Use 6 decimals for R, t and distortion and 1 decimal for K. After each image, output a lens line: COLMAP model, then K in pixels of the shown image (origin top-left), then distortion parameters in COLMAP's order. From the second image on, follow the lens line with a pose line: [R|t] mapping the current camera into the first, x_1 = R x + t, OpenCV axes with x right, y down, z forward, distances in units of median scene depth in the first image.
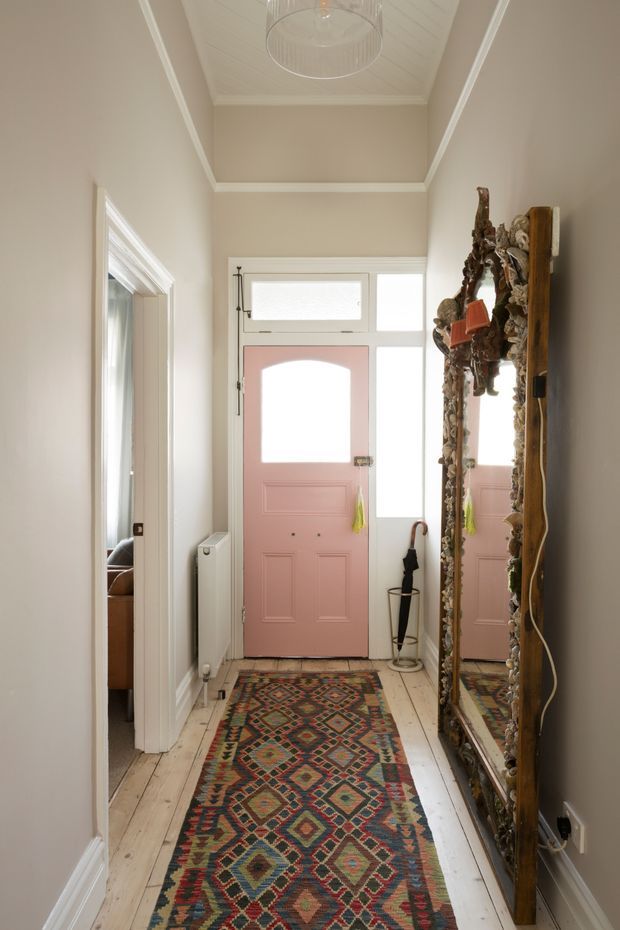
lens RADIAL K [[699.7, 0, 311.7], [0, 699.7, 473.4], [0, 0, 1]] dist [0.004721, 0.006021]
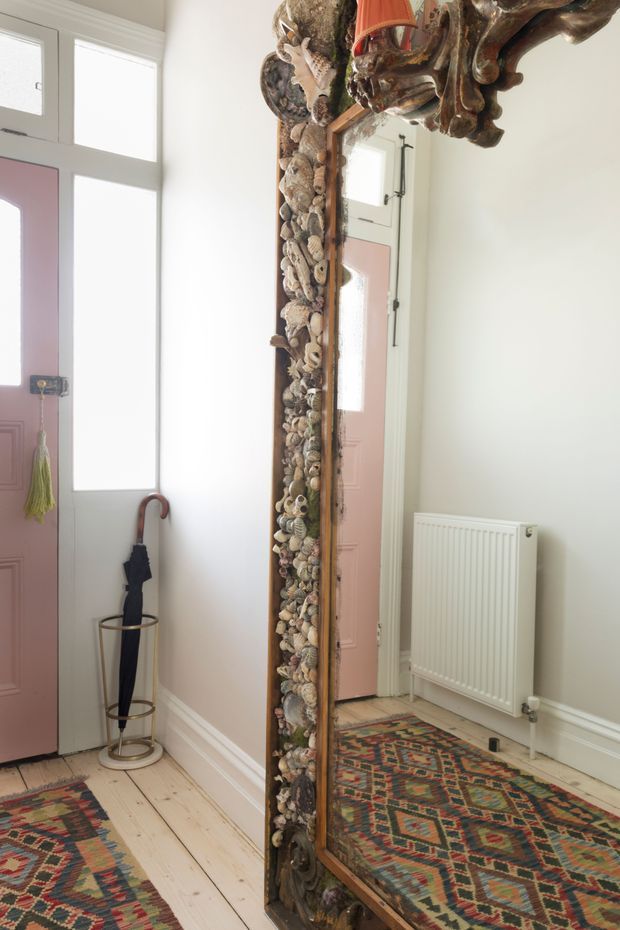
lens RADIAL K [[699.7, 0, 311.7], [0, 699.7, 473.4], [0, 0, 1]] dist [0.004721, 0.006021]
pose [[0.848679, -0.003838, 0.528895, -0.039288], [0.016187, 0.999694, -0.018719, 0.064379], [-0.528661, 0.024447, 0.848481, 0.452988]]
